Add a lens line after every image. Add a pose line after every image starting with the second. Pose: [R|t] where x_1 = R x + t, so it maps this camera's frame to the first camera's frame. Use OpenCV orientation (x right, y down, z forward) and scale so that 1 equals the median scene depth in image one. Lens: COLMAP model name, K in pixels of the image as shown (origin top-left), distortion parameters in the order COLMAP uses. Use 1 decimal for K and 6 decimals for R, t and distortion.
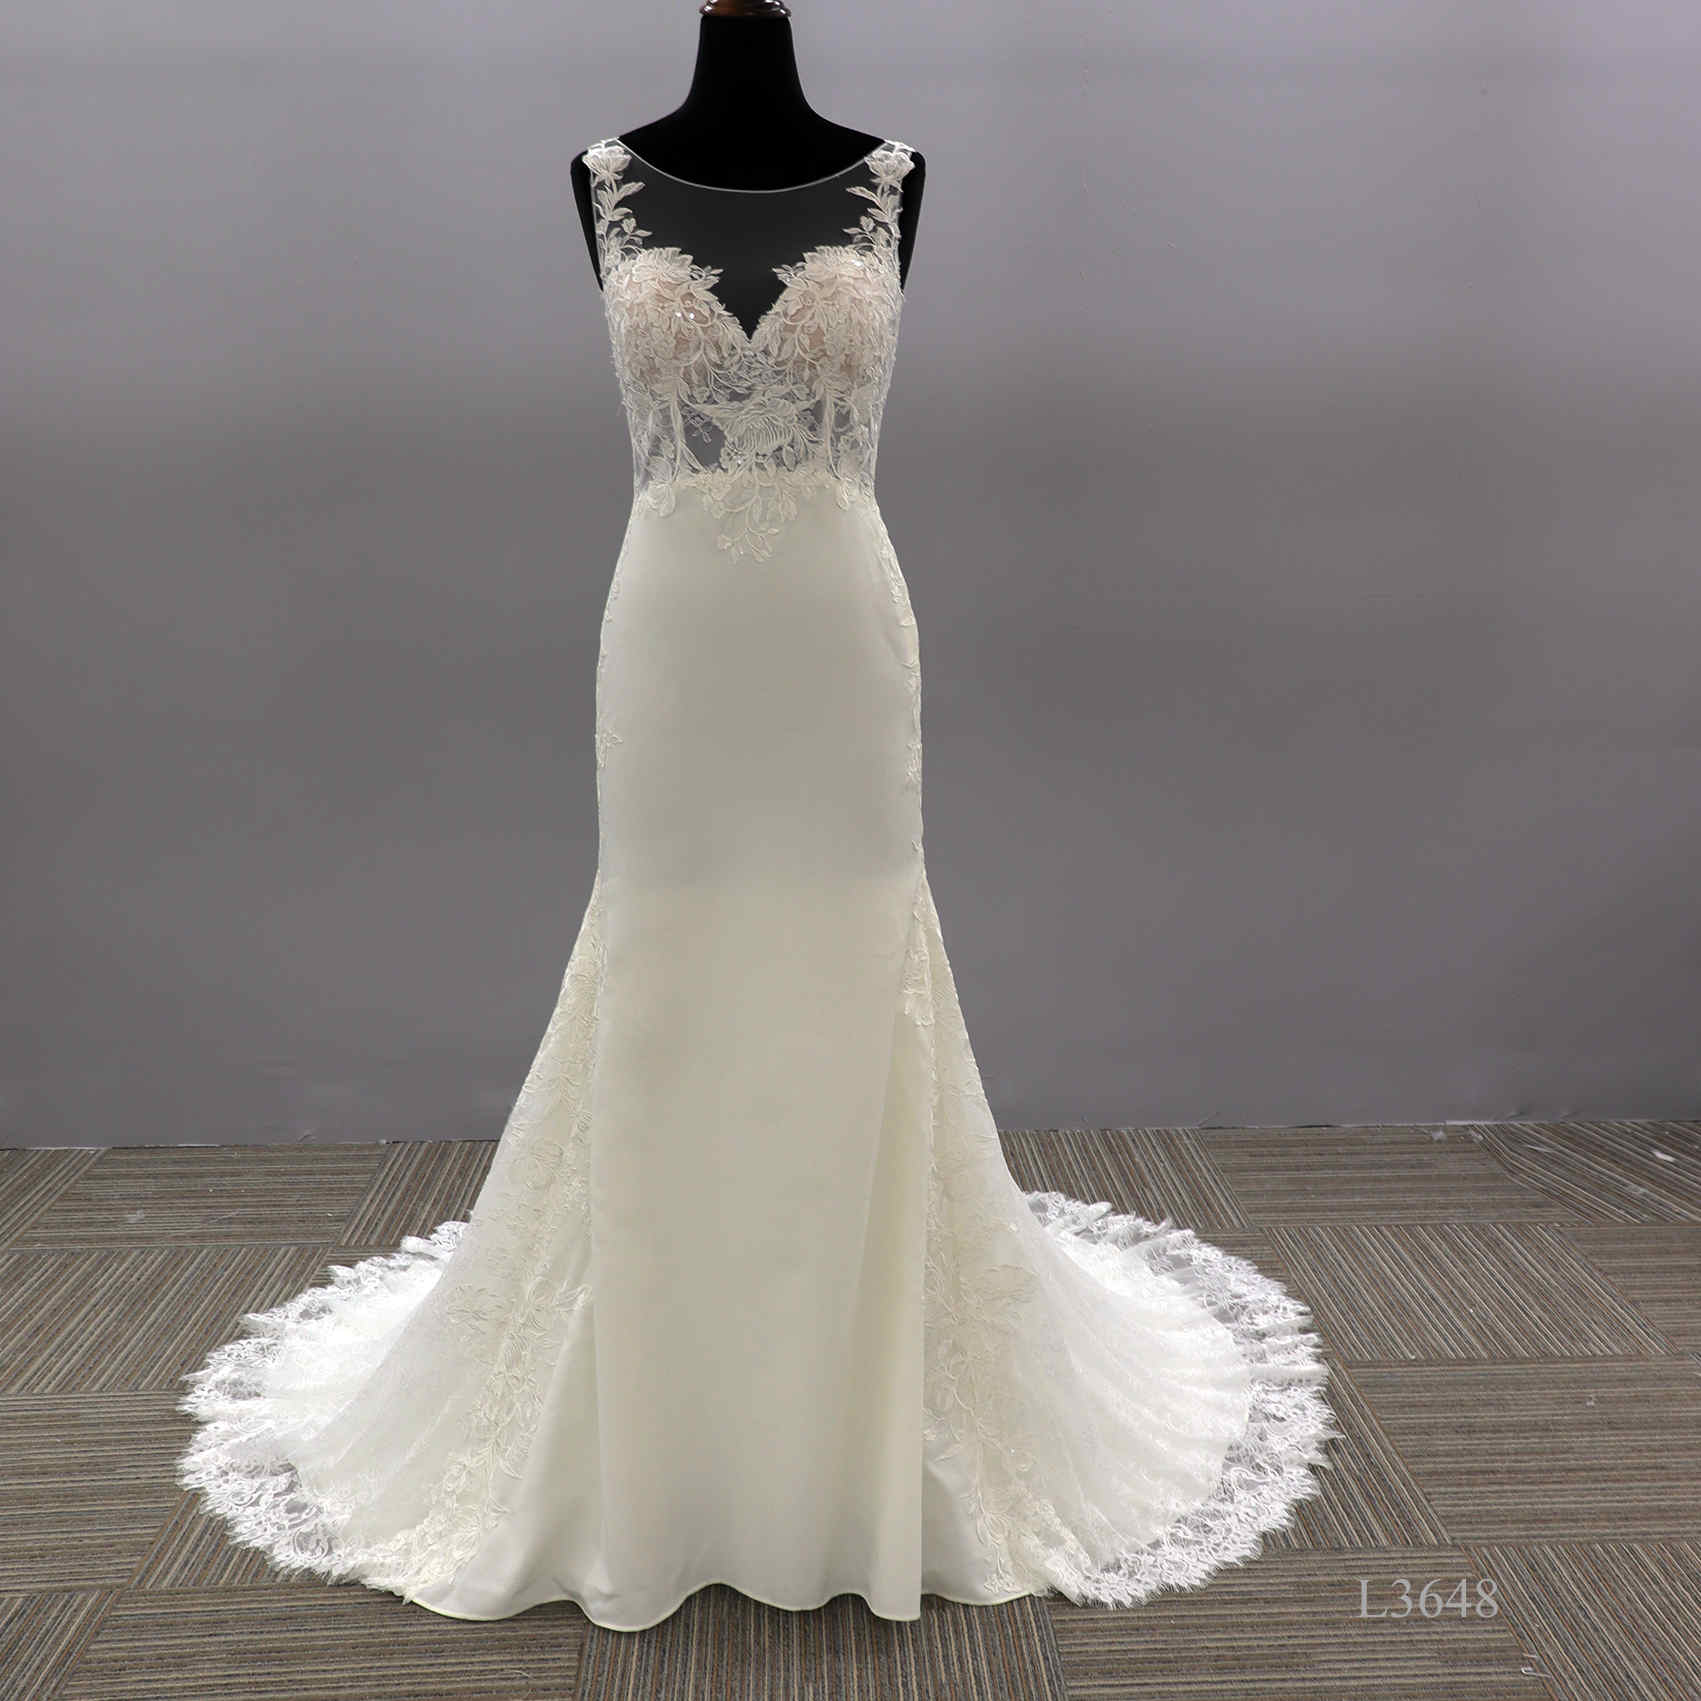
lens RADIAL K [[2020.8, 0, 850.1], [0, 2020.8, 850.0], [0, 0, 1]] dist [-0.016571, 0.000000]
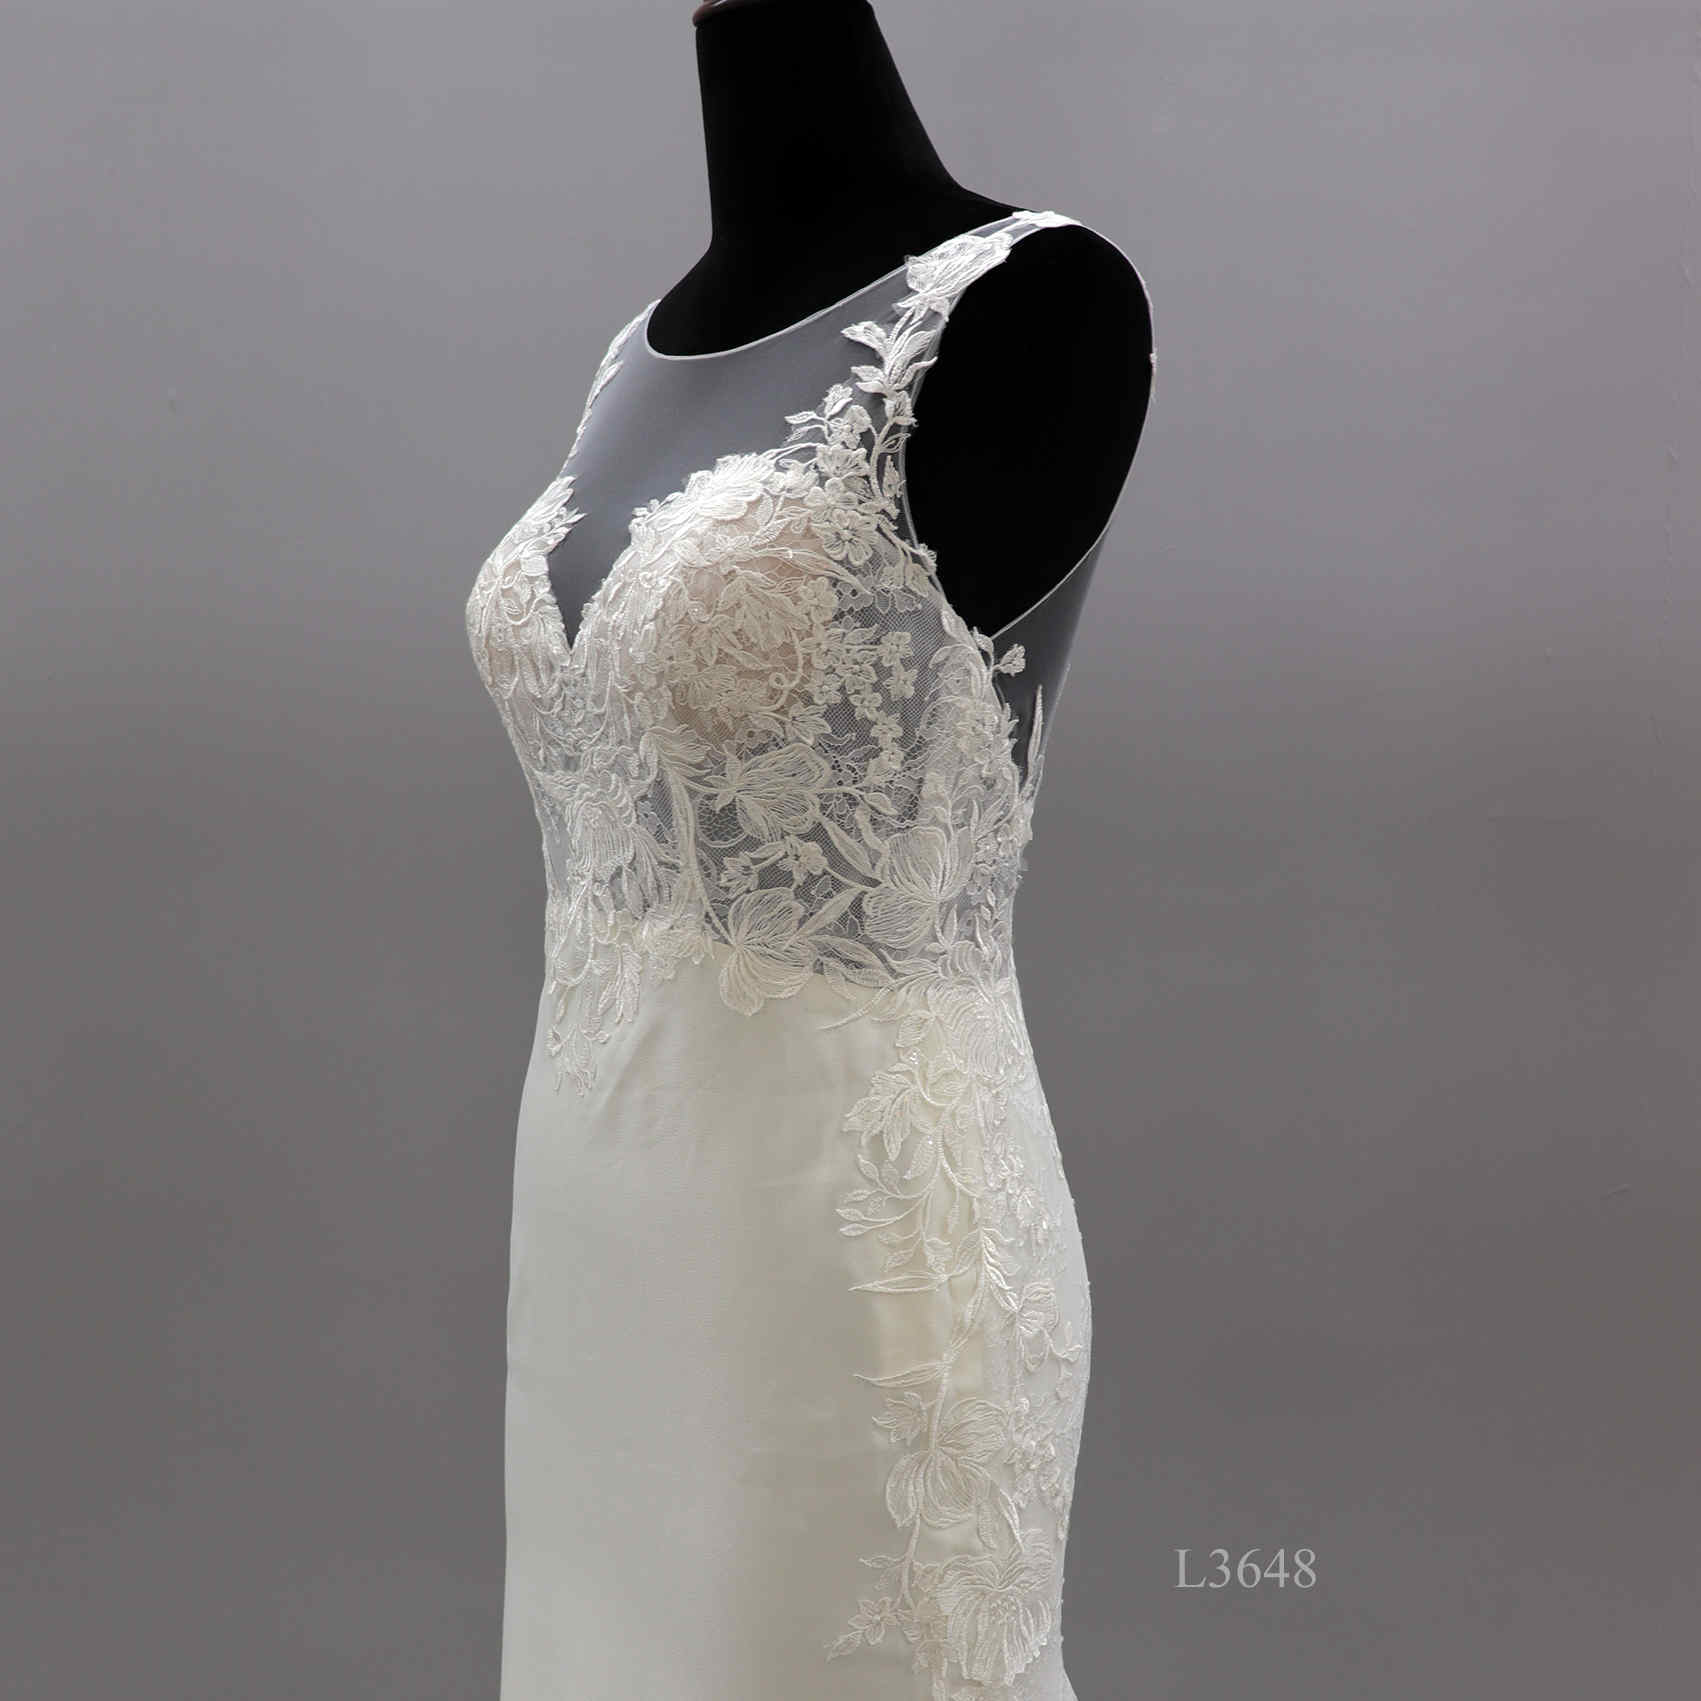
lens RADIAL K [[2020.8, 0, 850.6], [0, 2020.8, 844.7], [0, 0, 1]] dist [-0.016571, 0.000000]
pose [[0.566215, 0.096699, -0.818565, 0.387518], [-0.192744, 0.981094, -0.017425, -0.205894], [0.801405, 0.167639, 0.574149, 0.760569]]
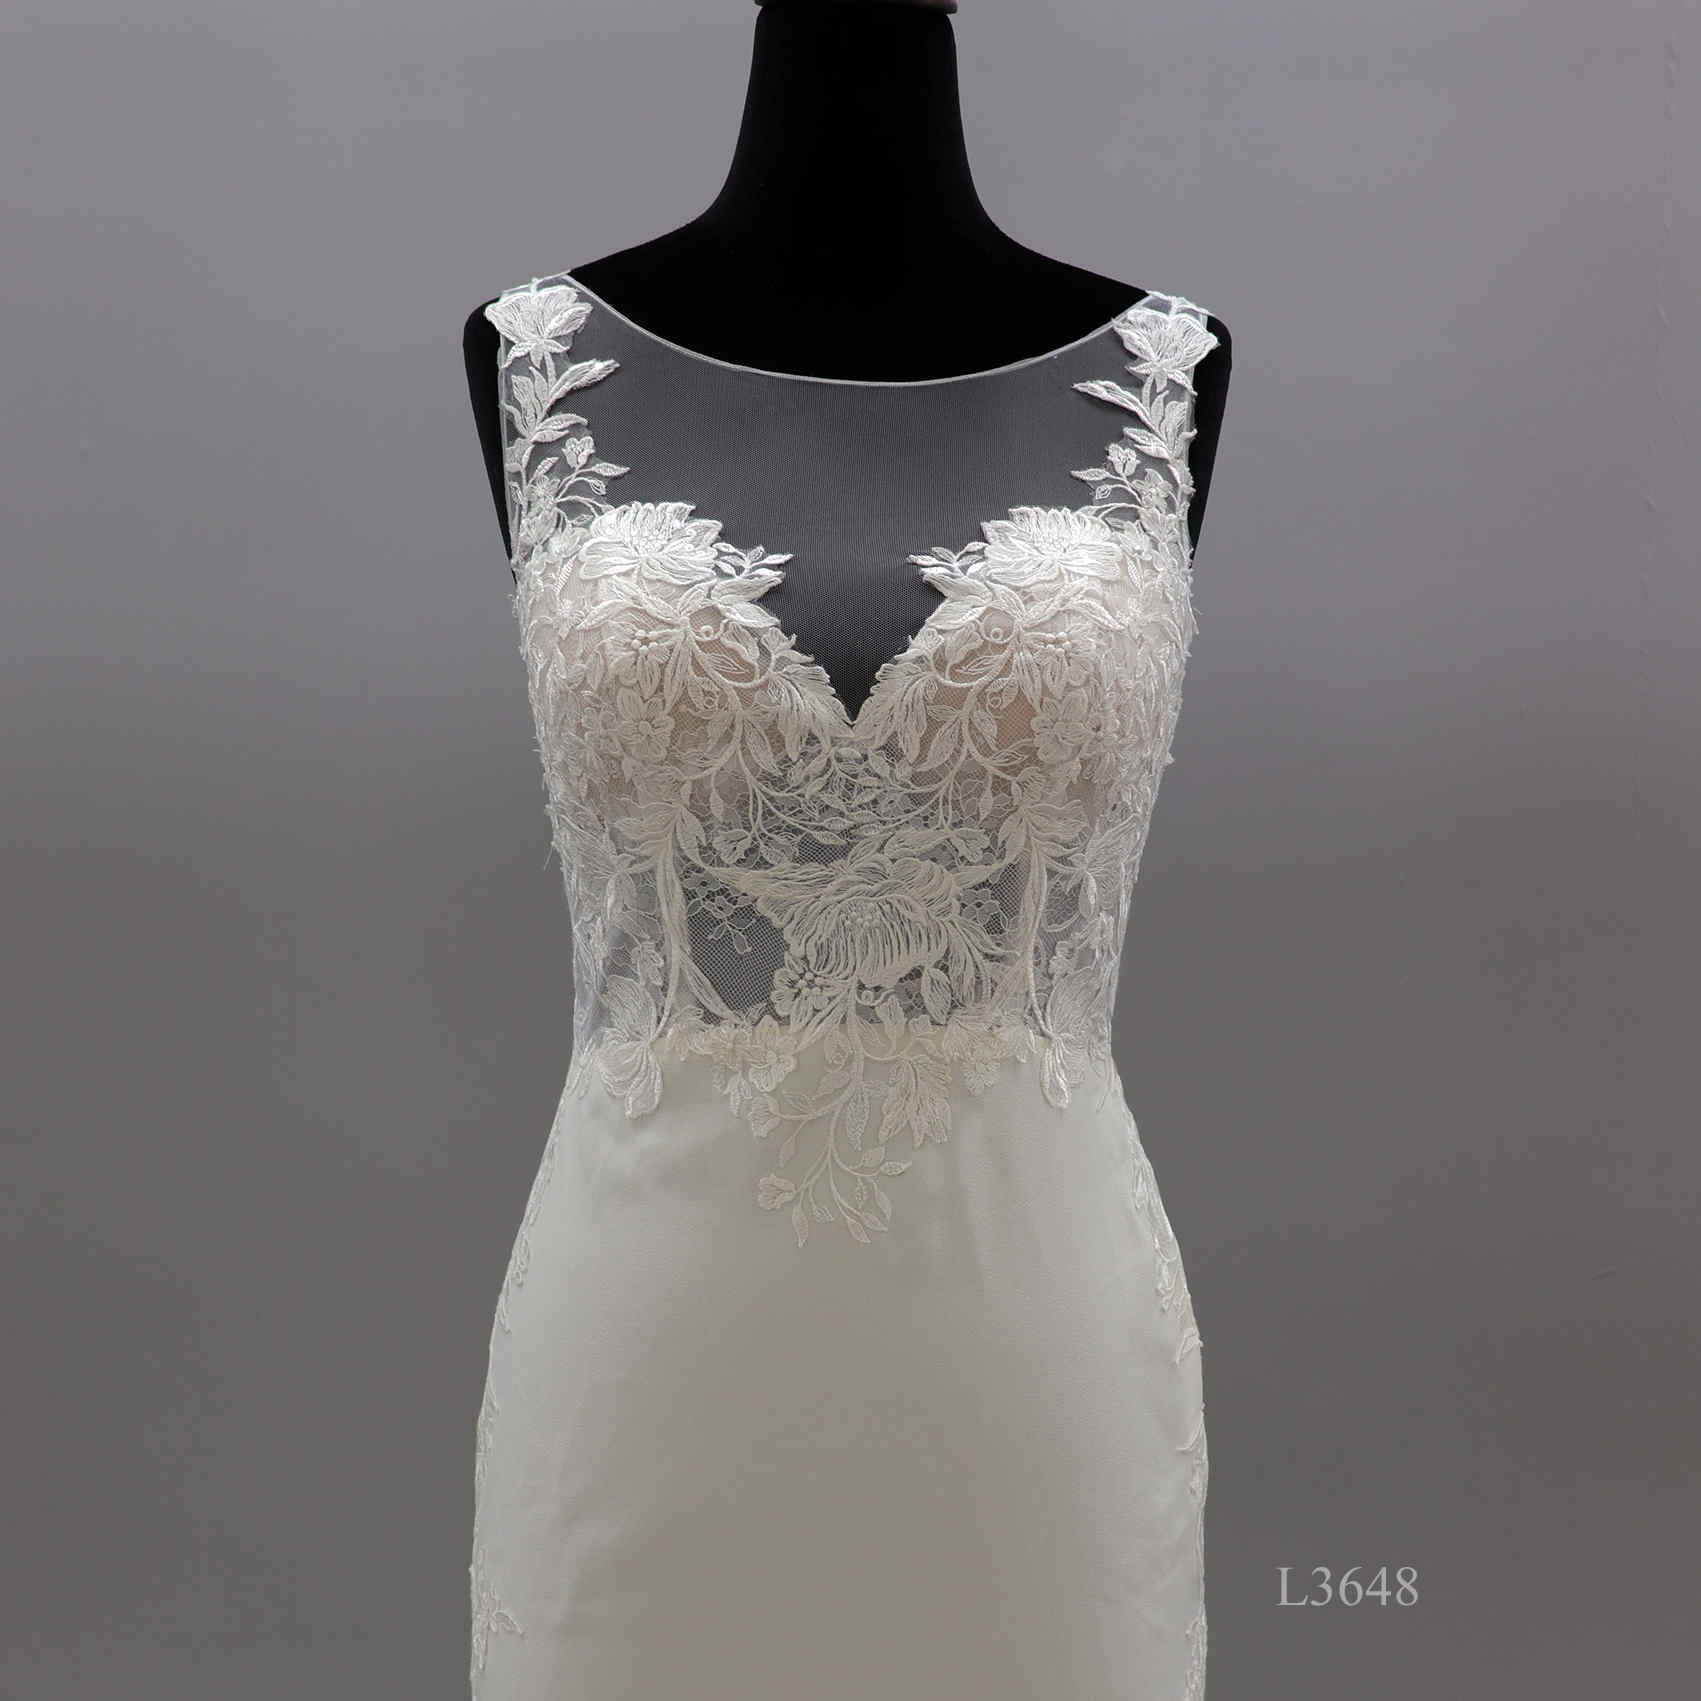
lens RADIAL K [[2020.8, 0, 855.1], [0, 2020.8, 855.1], [0, 0, 1]] dist [-0.016571, 0.000000]
pose [[0.999695, 0.022325, -0.010539, -0.043116], [-0.023568, 0.990126, -0.138187, -0.163829], [0.007350, 0.138393, 0.990350, 0.578070]]
